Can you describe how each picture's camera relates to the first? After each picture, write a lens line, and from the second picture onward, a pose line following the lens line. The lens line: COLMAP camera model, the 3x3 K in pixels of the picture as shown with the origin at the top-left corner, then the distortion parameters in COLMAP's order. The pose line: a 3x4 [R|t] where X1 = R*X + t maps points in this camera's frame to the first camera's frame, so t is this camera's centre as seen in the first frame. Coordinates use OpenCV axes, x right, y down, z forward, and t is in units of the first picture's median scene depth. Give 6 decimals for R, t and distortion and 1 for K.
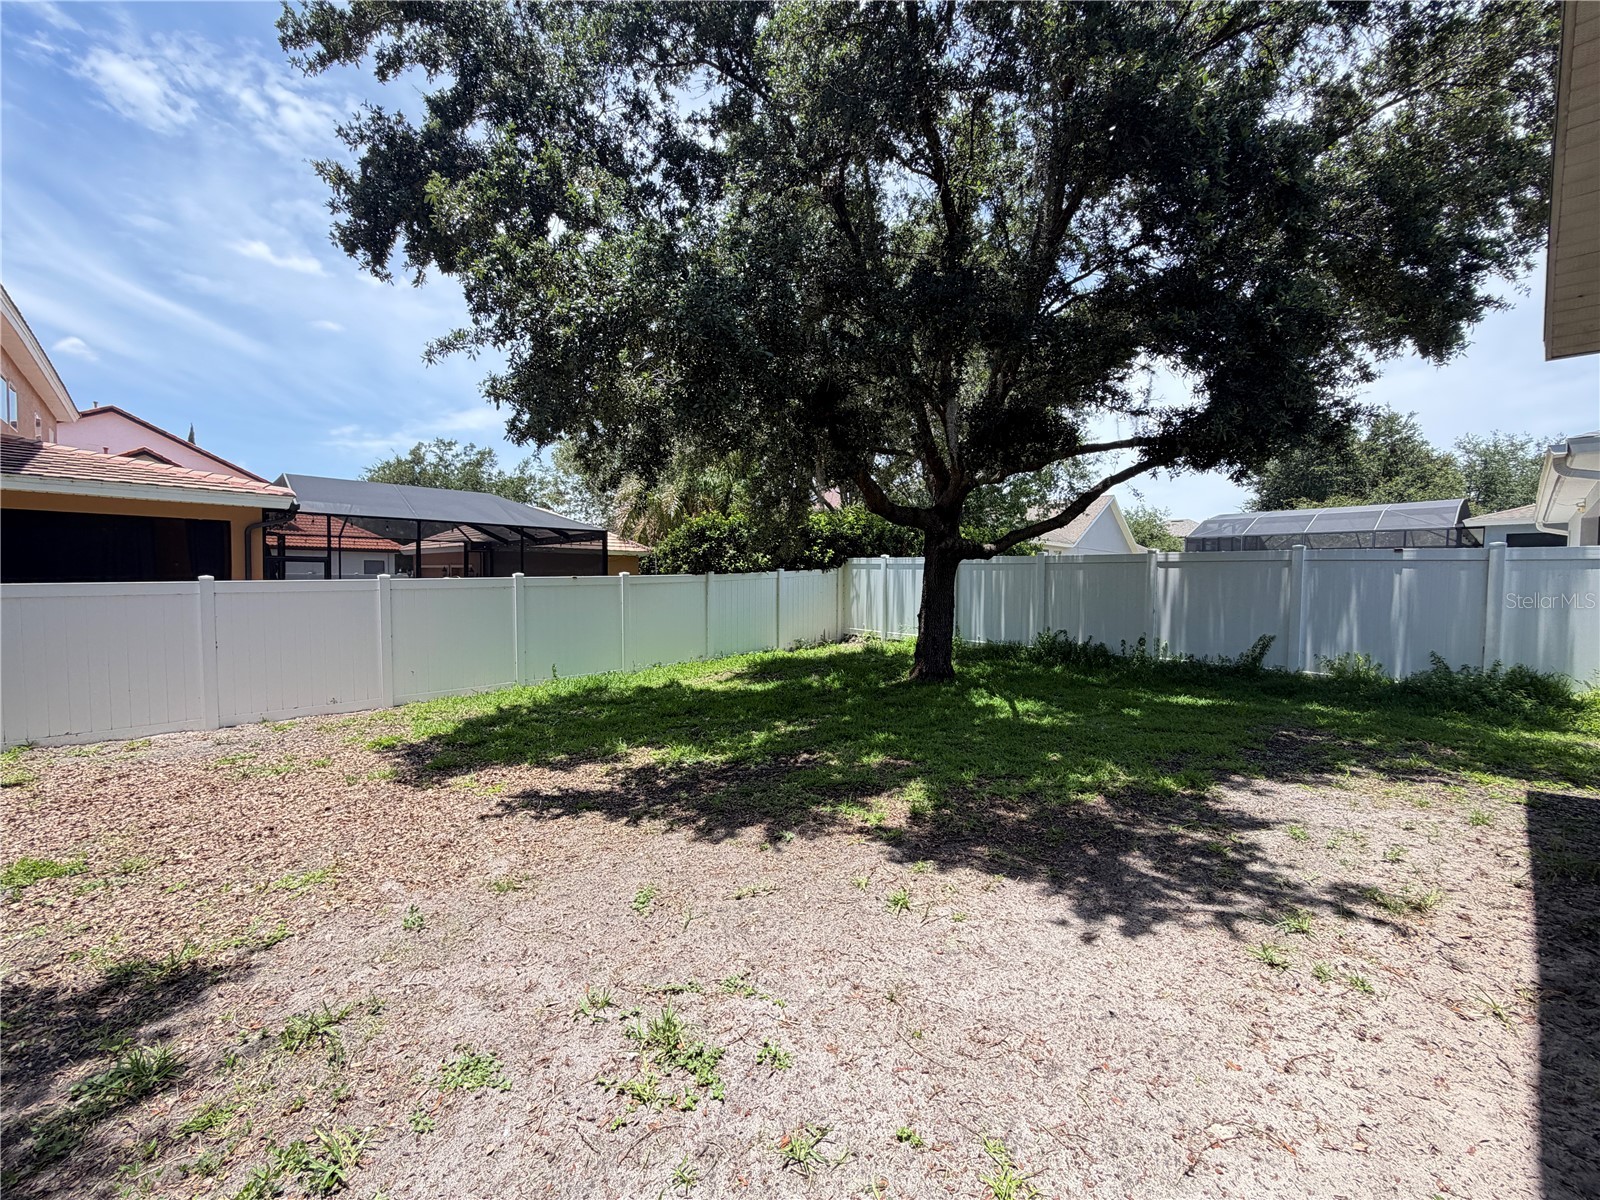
lens RADIAL K [[637.2, 0, 799.2], [0, 637.2, 598.2], [0, 0, 1]] dist [-0.003165, -0.000336]
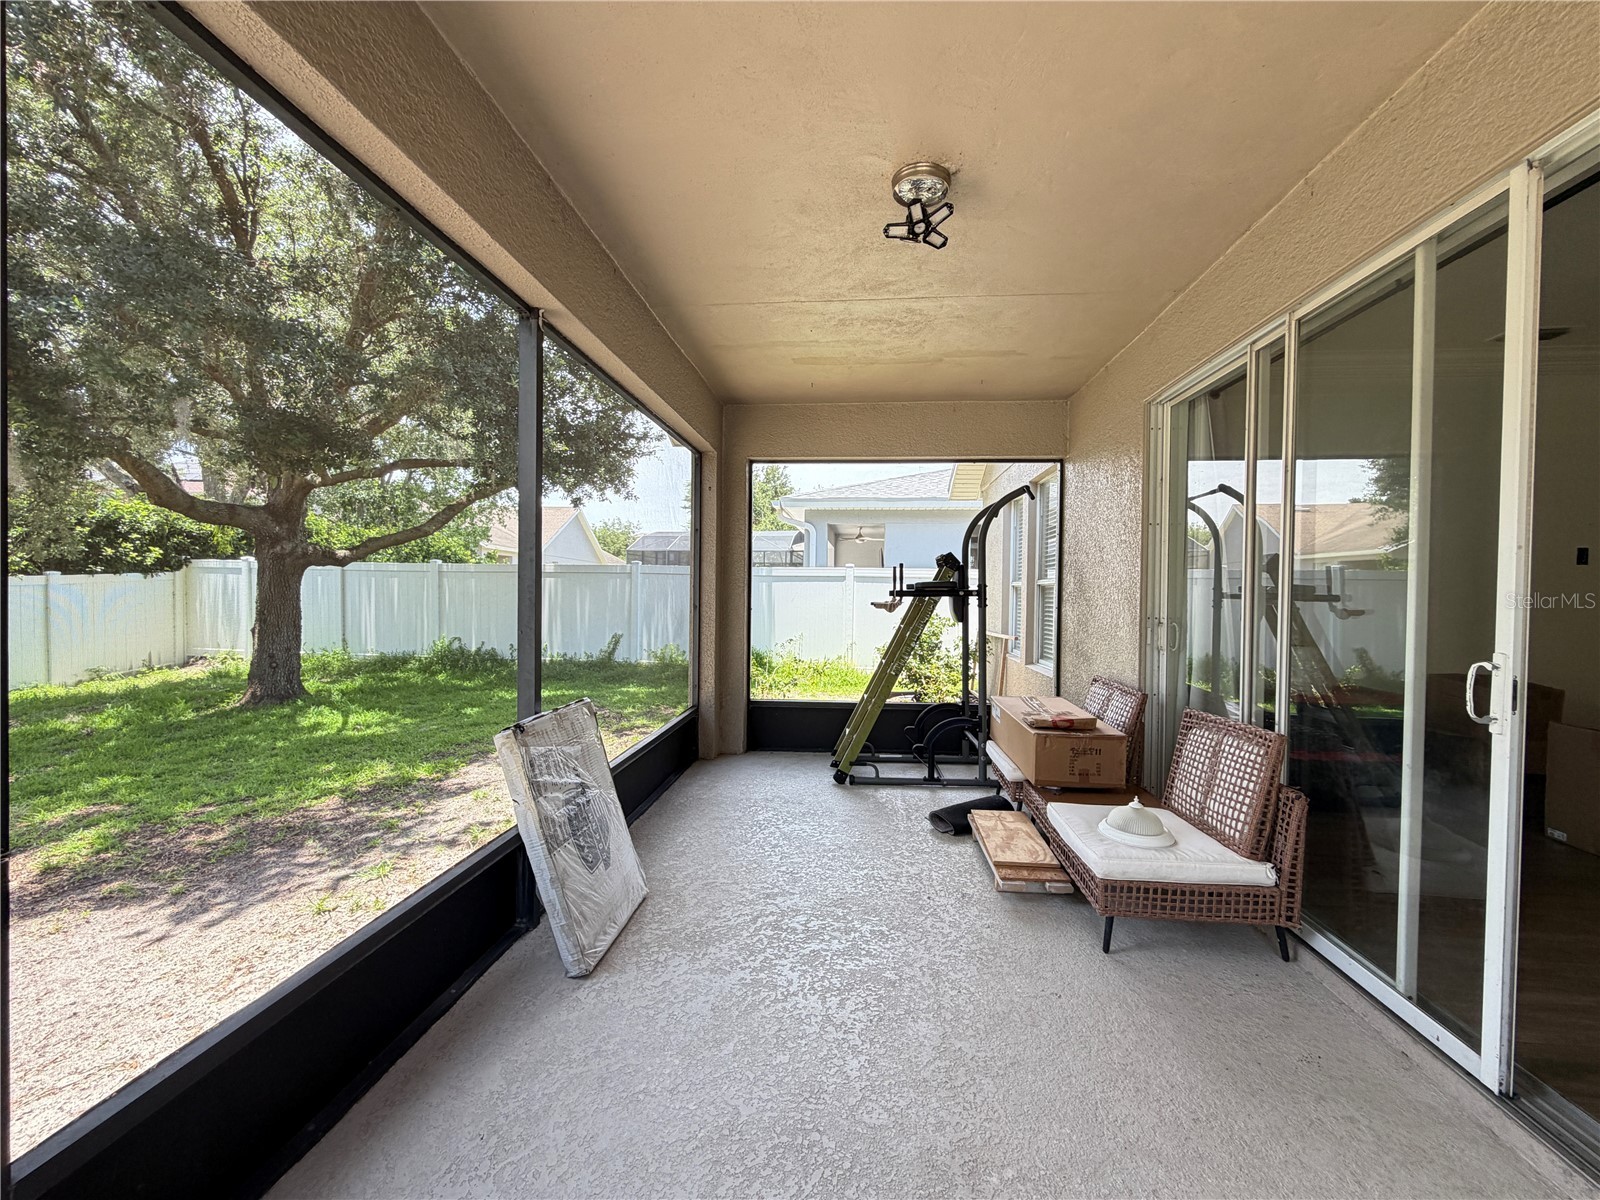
lens RADIAL K [[637.2, 0, 796.2], [0, 637.2, 602.7], [0, 0, 1]] dist [-0.003165, -0.000336]
pose [[0.735662, -0.015430, 0.677174, 0.124897], [0.016666, 0.999850, 0.004676, -0.000921], [-0.677144, 0.007846, 0.735808, -0.111165]]
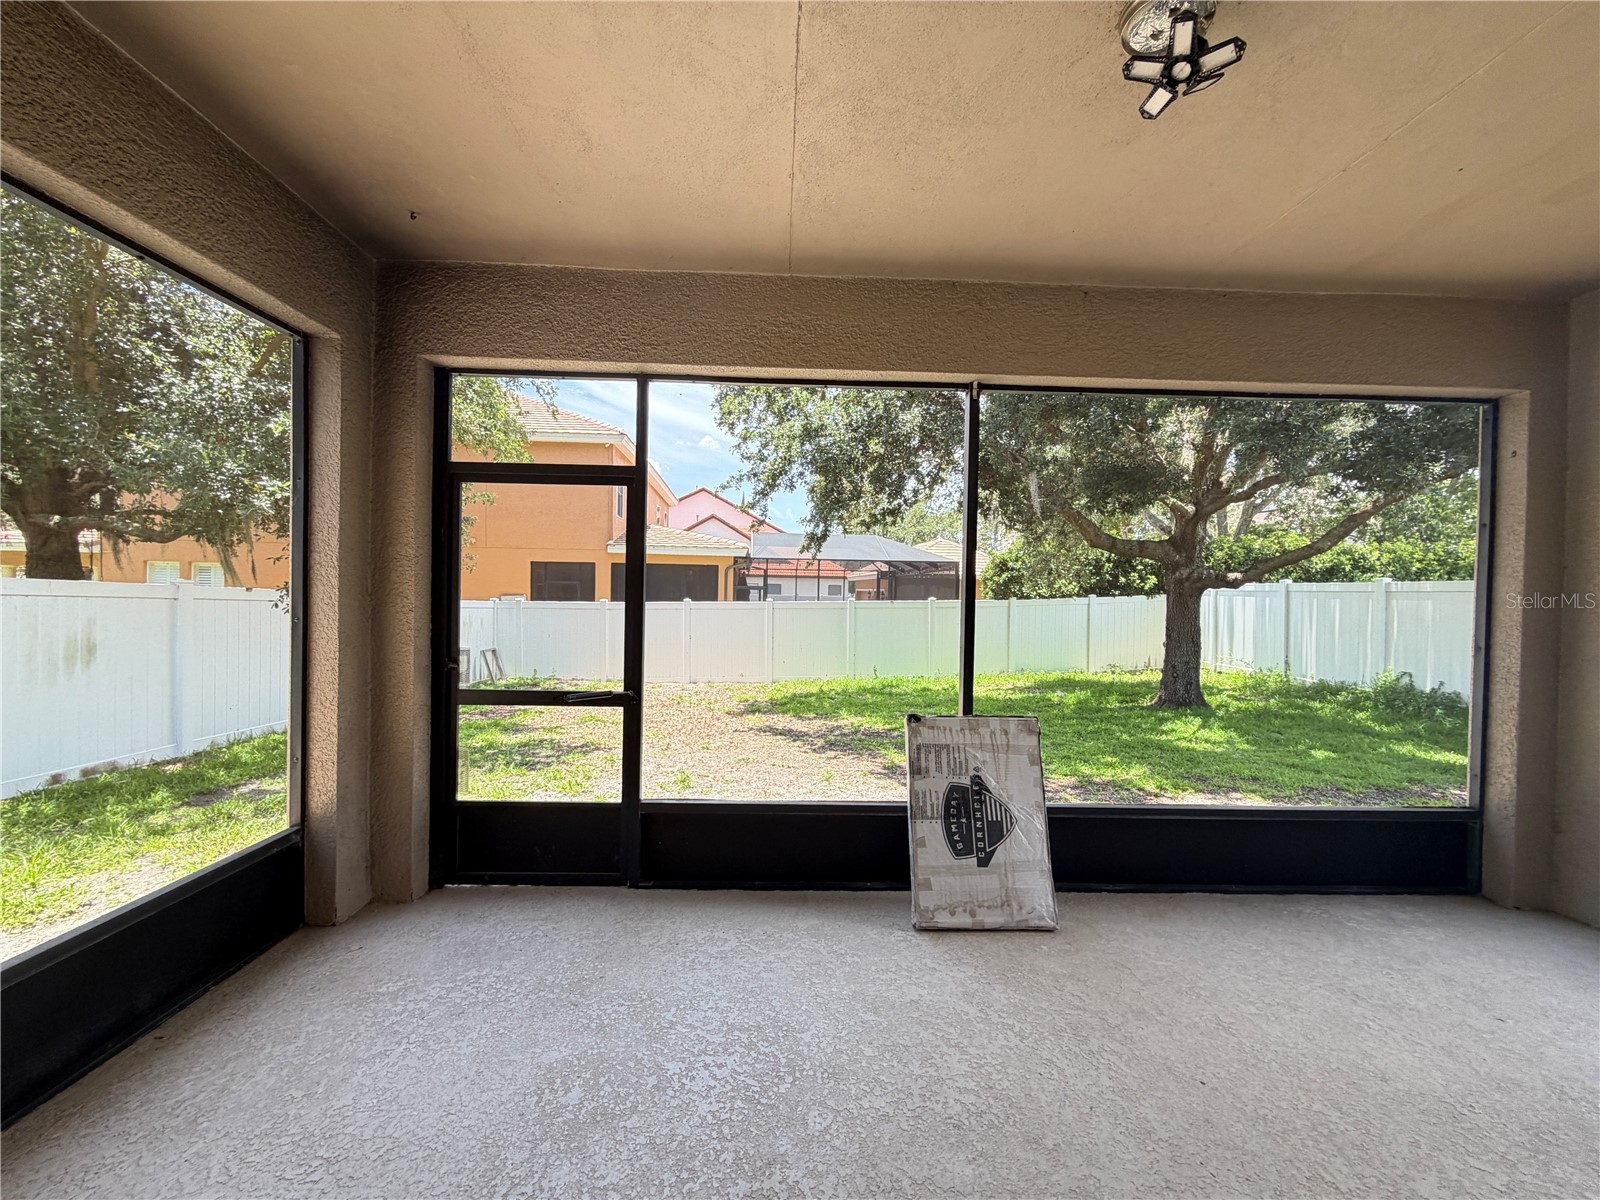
lens RADIAL K [[637.2, 0, 798.2], [0, 637.2, 605.0], [0, 0, 1]] dist [-0.003165, -0.000336]
pose [[0.766436, 0.014655, -0.642154, 0.334298], [-0.028545, 0.999529, -0.011259, -0.004984], [0.641686, 0.026959, 0.766493, -0.140072]]
